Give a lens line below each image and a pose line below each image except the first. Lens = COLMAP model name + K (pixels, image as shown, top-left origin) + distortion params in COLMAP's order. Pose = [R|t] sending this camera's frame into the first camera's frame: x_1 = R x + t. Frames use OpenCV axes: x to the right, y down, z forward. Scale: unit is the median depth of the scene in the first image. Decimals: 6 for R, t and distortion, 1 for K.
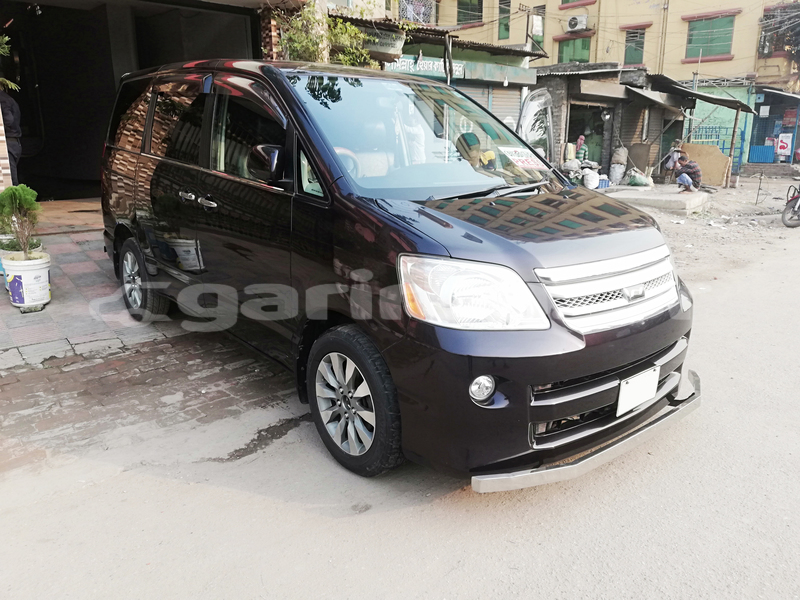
lens RADIAL K [[599.2, 0, 399.2], [0, 599.2, 294.0], [0, 0, 1]] dist [0.046934, -0.065657]
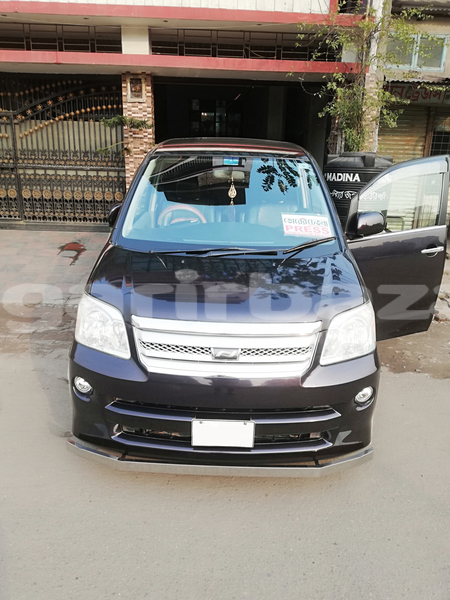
lens RADIAL K [[449.4, 0, 225.0], [0, 449.4, 300.0], [0, 0, 1]] dist [0.046934, -0.065657]
pose [[0.756470, 0.208818, -0.619797, 0.933544], [-0.180674, 0.977505, 0.108819, -0.207380], [0.628578, 0.029662, 0.777181, 0.303581]]
